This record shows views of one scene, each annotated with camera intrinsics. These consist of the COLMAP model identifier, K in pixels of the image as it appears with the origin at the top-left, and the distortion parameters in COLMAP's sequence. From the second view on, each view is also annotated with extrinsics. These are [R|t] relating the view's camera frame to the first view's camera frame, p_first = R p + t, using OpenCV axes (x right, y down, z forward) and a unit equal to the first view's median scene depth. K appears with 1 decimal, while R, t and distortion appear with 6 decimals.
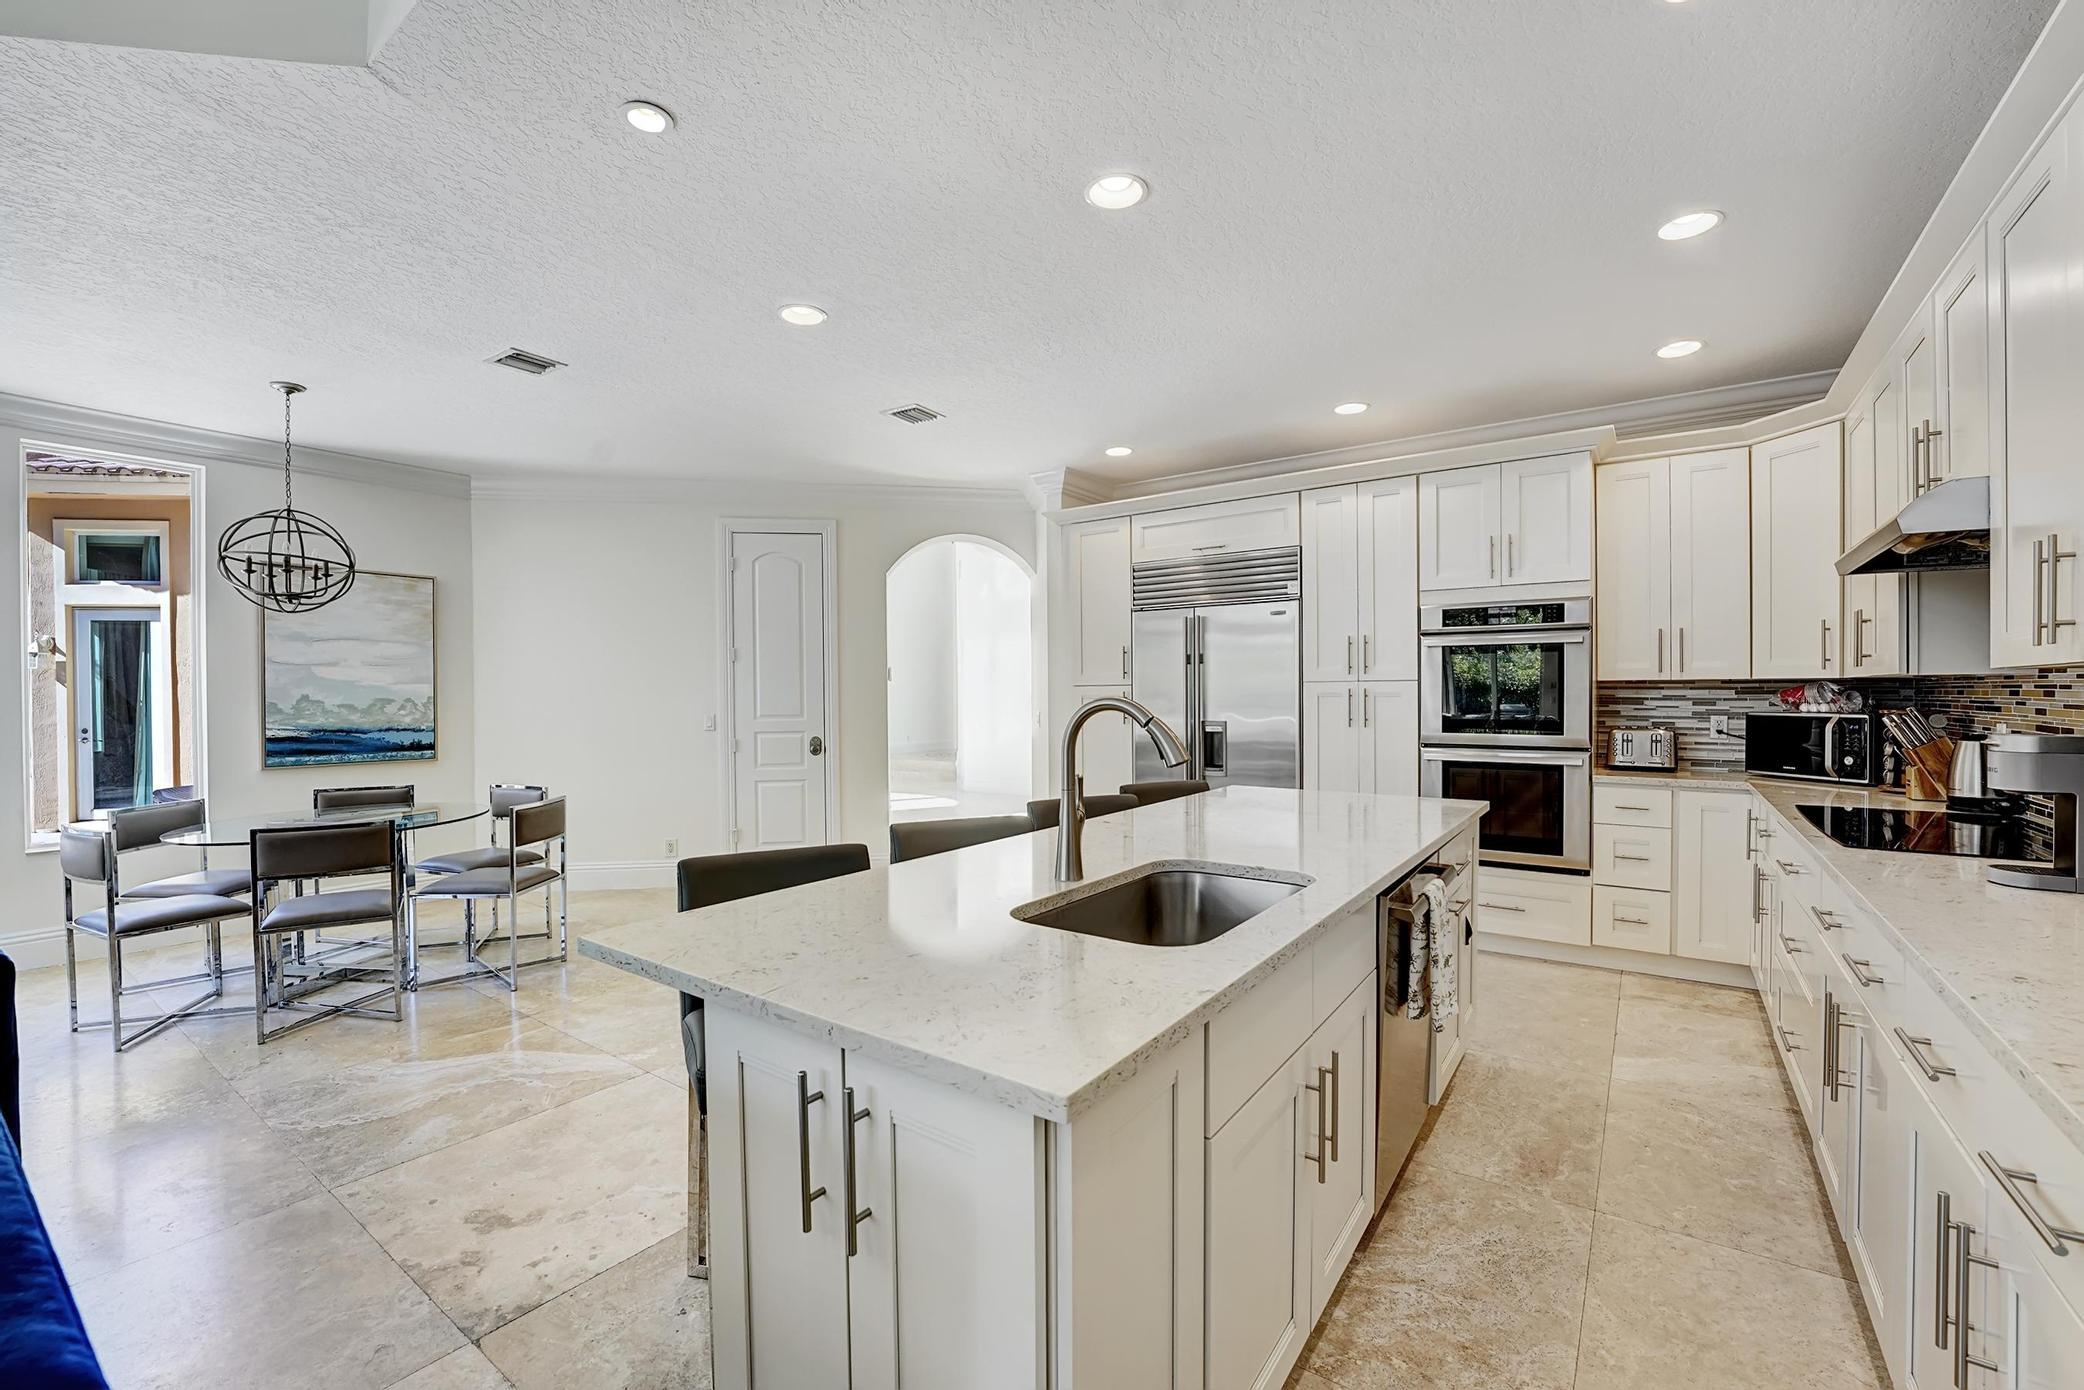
lens RADIAL K [[857.7, 0, 1038.7], [0, 857.7, 702.9], [0, 0, 1]] dist [-0.032440, 0.000209]
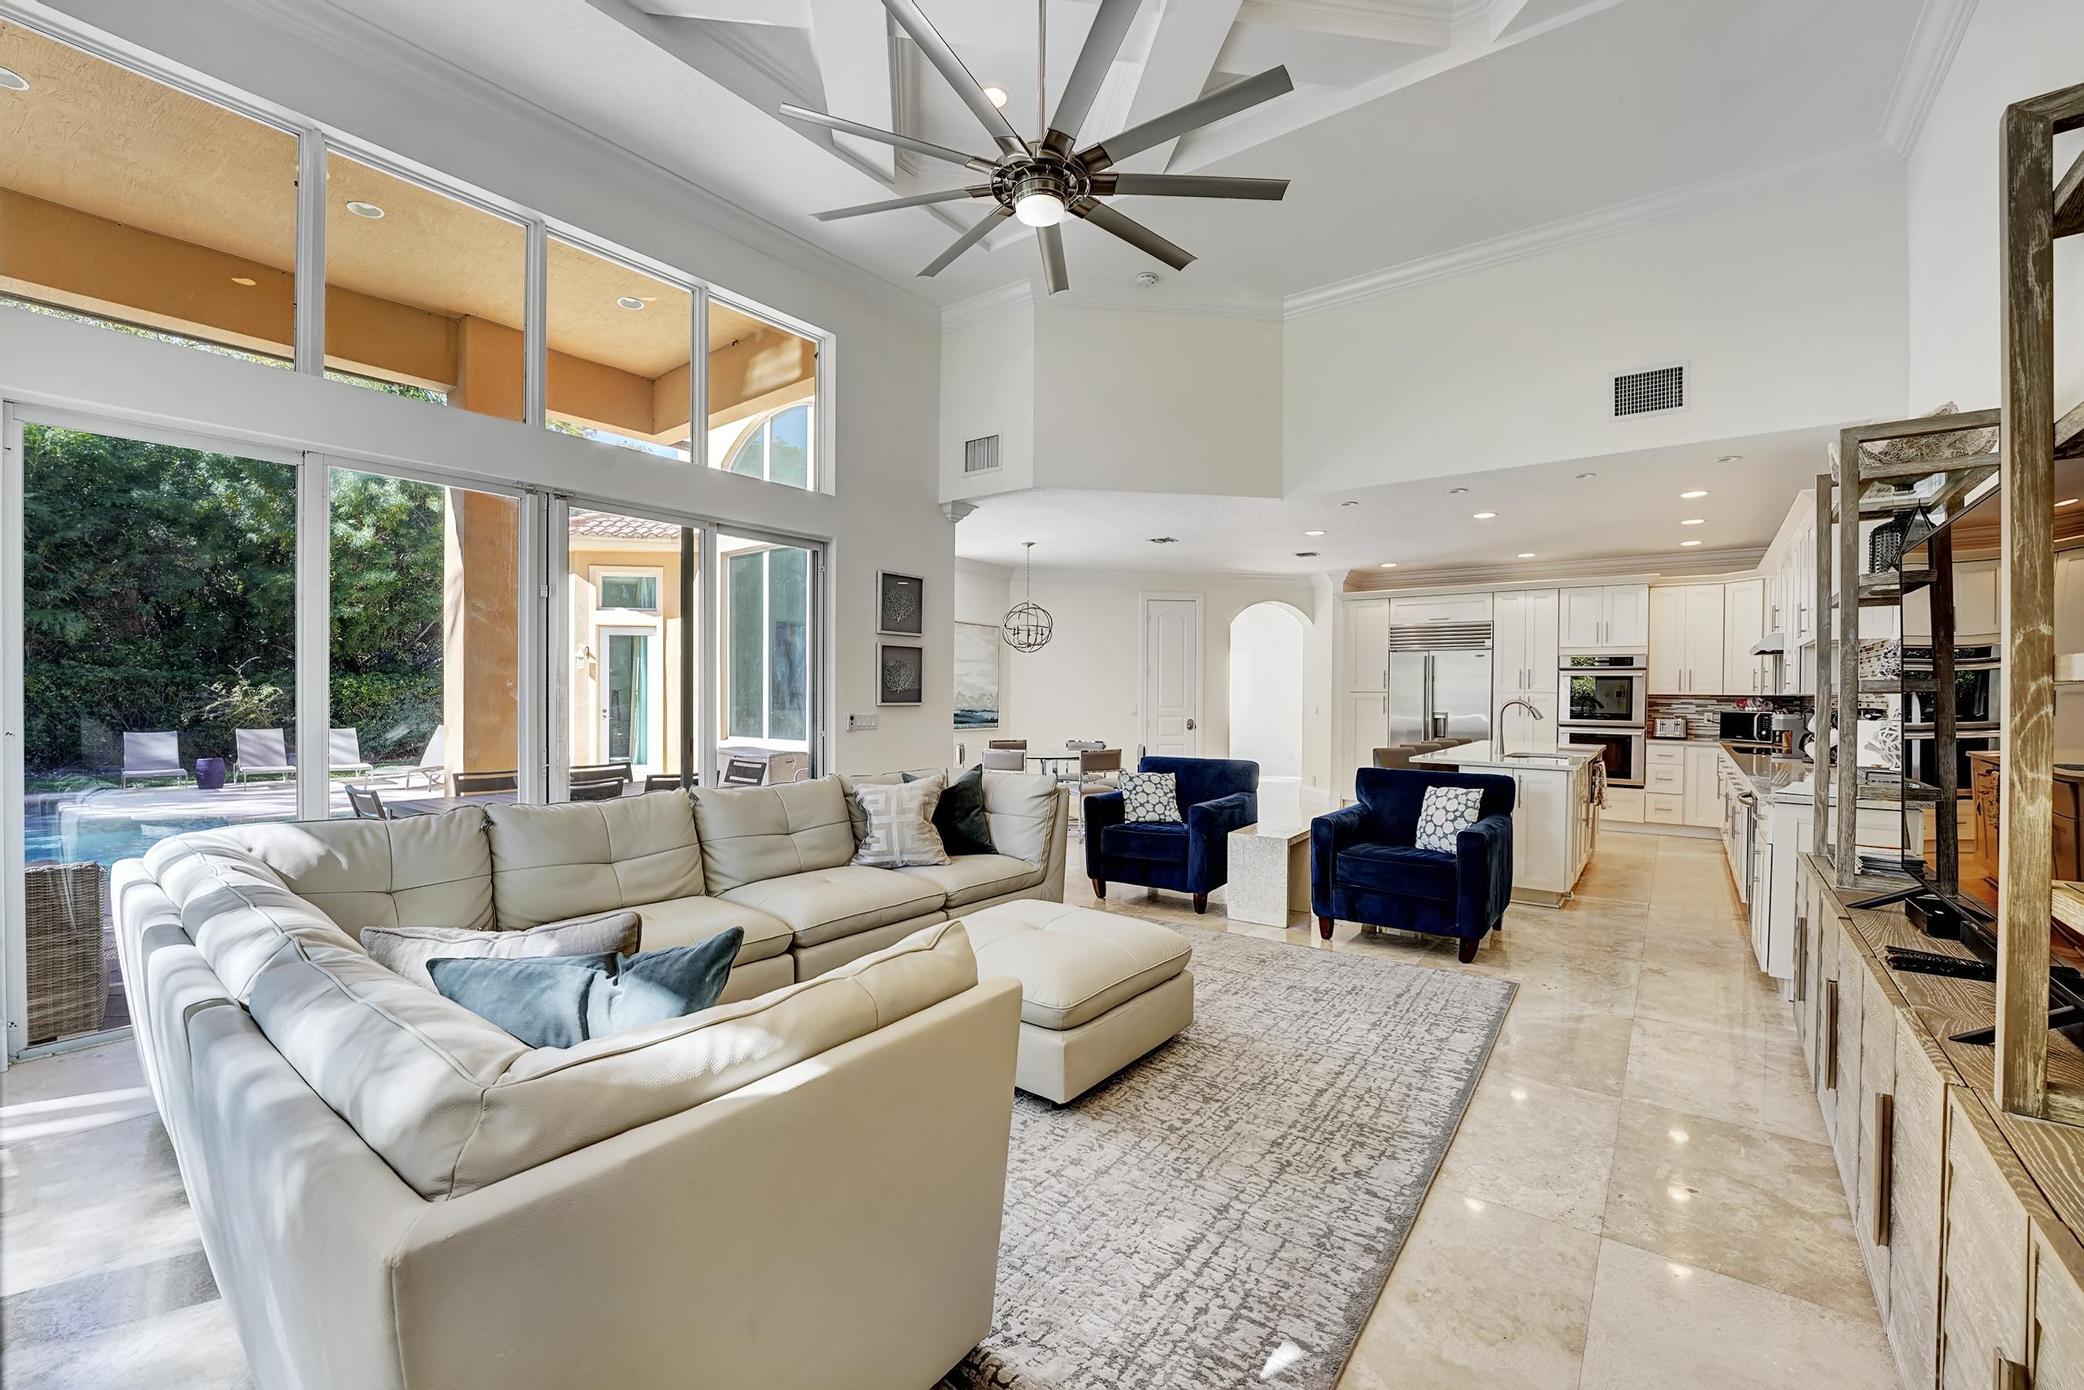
lens RADIAL K [[862.9, 0, 1047.2], [0, 862.9, 699.0], [0, 0, 1]] dist [-0.035217, -0.000015]
pose [[0.999789, 0.014918, -0.014115, -0.760579], [-0.014964, 0.999883, -0.003143, 0.012580], [0.014067, 0.003353, 0.999895, -1.064660]]
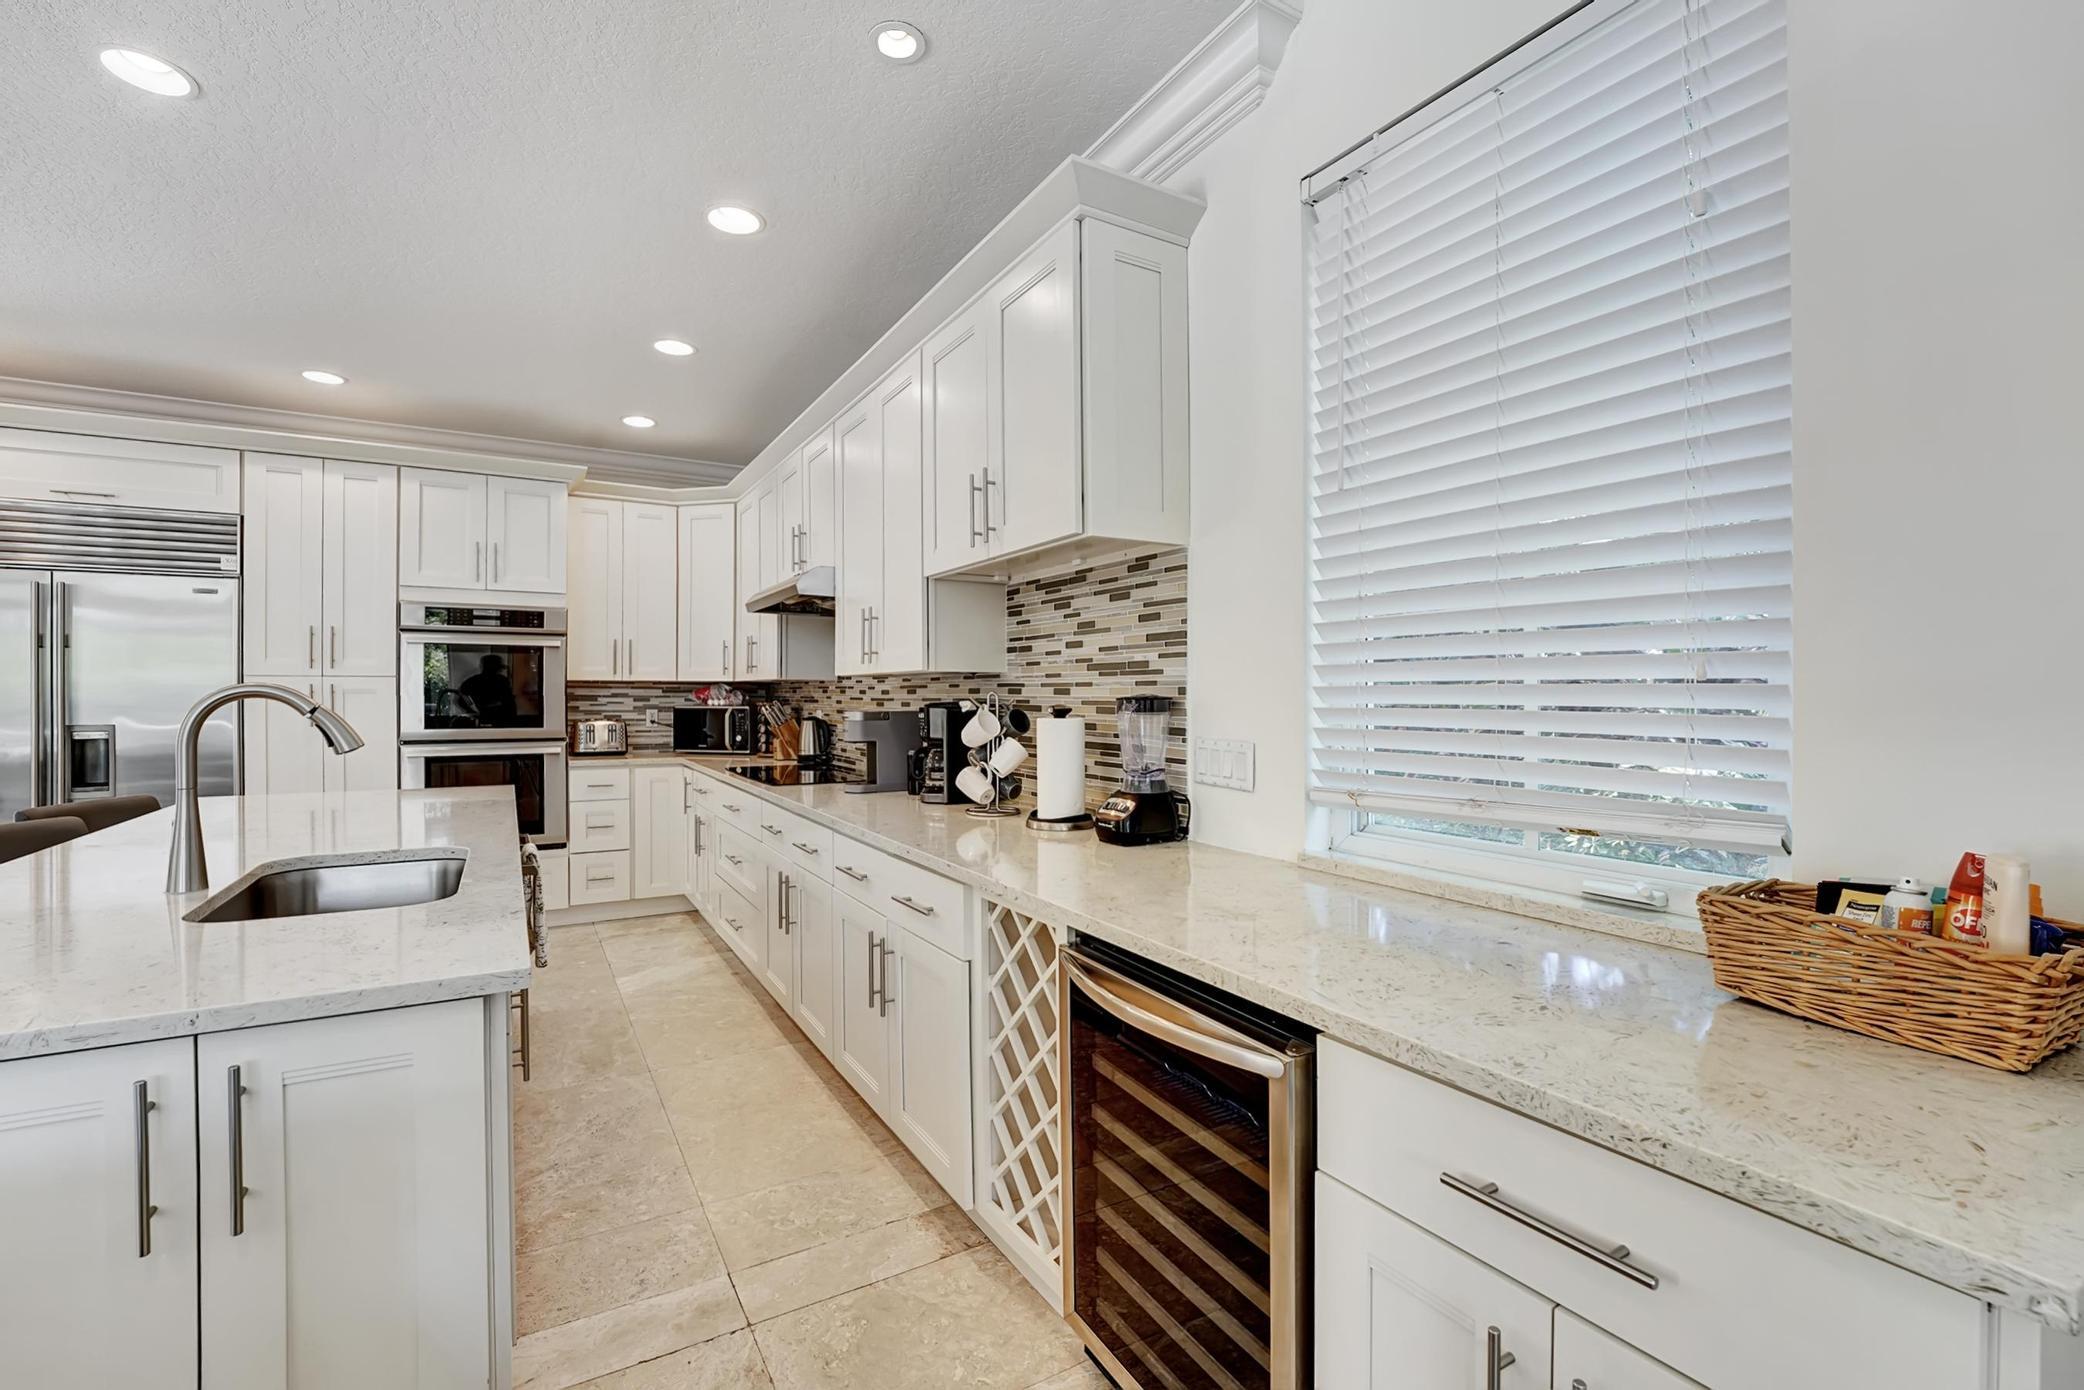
lens RADIAL K [[876.3, 0, 1042.0], [0, 876.3, 695.0], [0, 0, 1]] dist [-0.027350, 0.000371]
pose [[0.383861, 0.004391, 0.923380, -0.195550], [0.007609, 0.999940, -0.007919, 0.008460], [-0.923359, 0.010066, 0.383805, -0.064966]]
